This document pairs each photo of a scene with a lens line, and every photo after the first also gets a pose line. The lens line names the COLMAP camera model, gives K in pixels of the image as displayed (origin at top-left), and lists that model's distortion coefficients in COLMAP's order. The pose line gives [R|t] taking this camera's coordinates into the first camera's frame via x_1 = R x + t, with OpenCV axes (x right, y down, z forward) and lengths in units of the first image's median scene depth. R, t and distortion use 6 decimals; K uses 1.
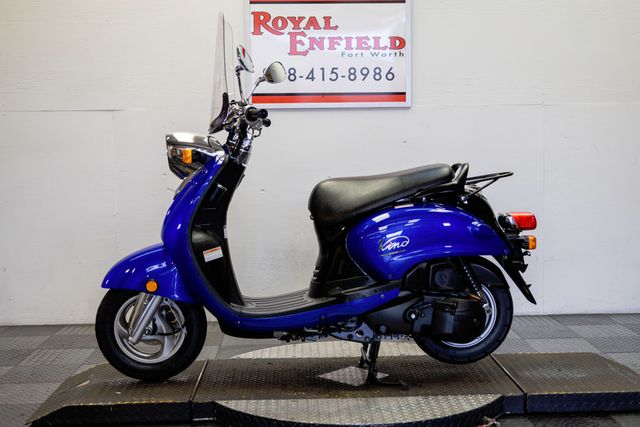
lens RADIAL K [[879.8, 0, 321.9], [0, 879.8, 211.8], [0, 0, 1]] dist [0.012151, 0.000000]
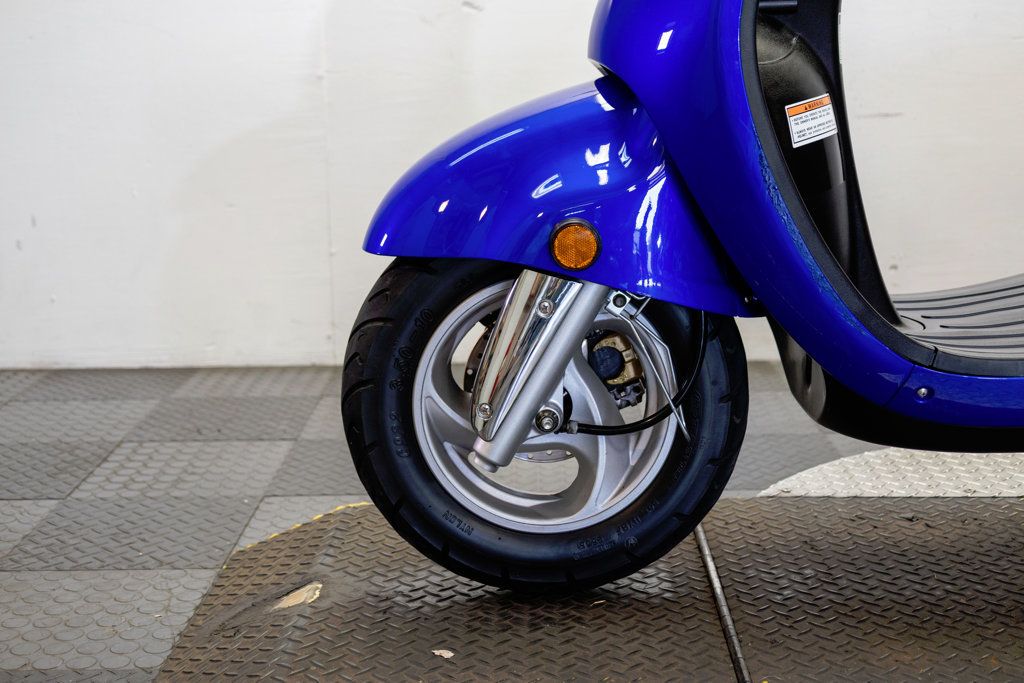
lens RADIAL K [[1407.7, 0, 510.5], [0, 1407.7, 333.6], [0, 0, 1]] dist [0.012151, 0.000000]
pose [[0.999225, 0.008303, -0.038474, -0.185750], [-0.003790, 0.993253, 0.115903, 0.059745], [0.039177, -0.115667, 0.992515, 0.565790]]
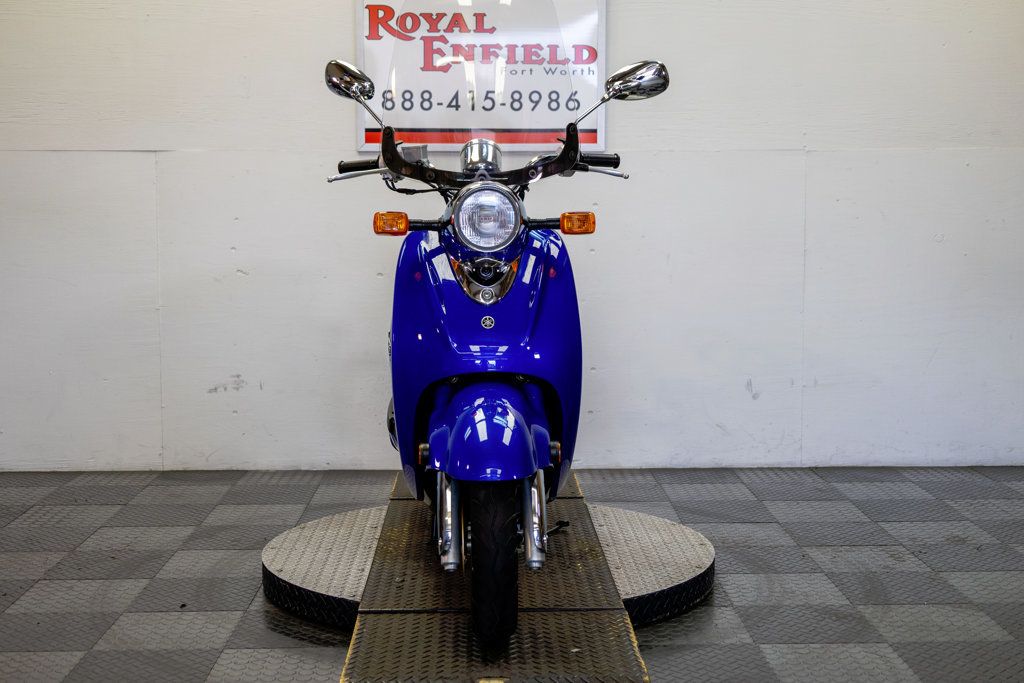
lens RADIAL K [[1407.7, 0, 515.1], [0, 1407.7, 336.1], [0, 0, 1]] dist [0.012151, 0.000000]
pose [[0.999883, 0.013373, -0.007390, 0.060541], [-0.013241, 0.999756, 0.017705, 0.003053], [0.007625, -0.017605, 0.999816, -0.090480]]
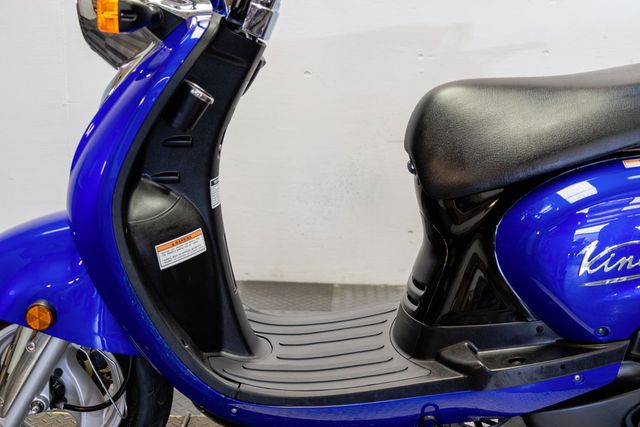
lens RADIAL K [[879.8, 0, 340.6], [0, 879.8, 220.4], [0, 0, 1]] dist [0.012151, 0.000000]
pose [[0.998000, 0.048949, -0.039994, -0.027724], [-0.041129, 0.983321, 0.177165, -0.043661], [0.047999, -0.175165, 0.983368, 0.556455]]
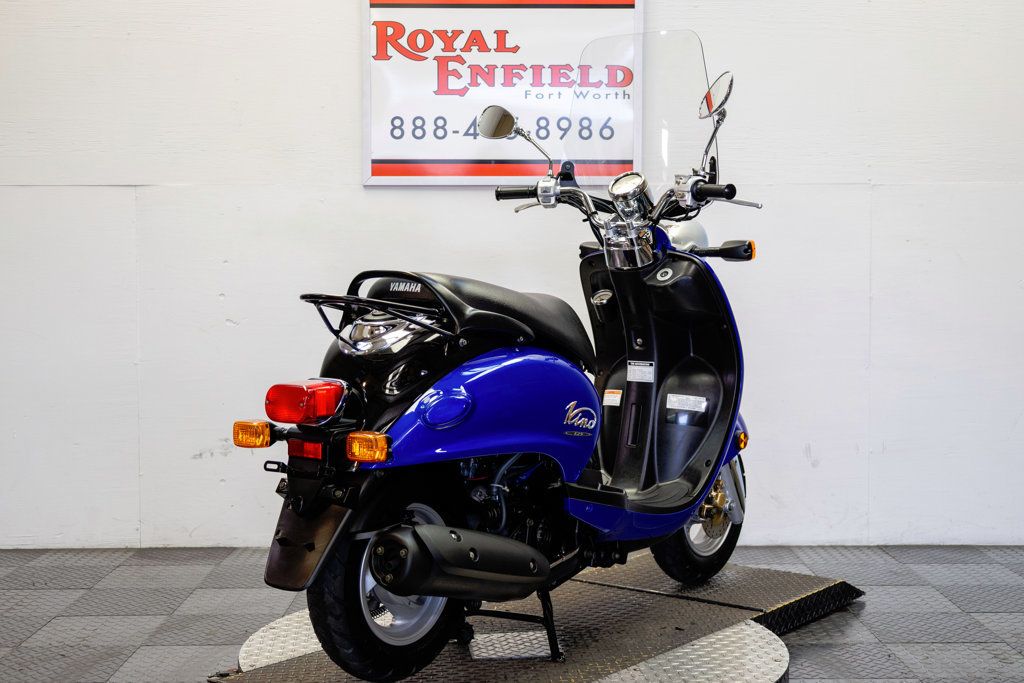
lens RADIAL K [[1407.7, 0, 514.7], [0, 1407.7, 344.6], [0, 0, 1]] dist [0.012151, 0.000000]
pose [[0.999640, 0.013120, -0.023388, 0.055236], [-0.013690, 0.999610, -0.024349, 0.015110], [0.023060, 0.024661, 0.999430, 0.089988]]
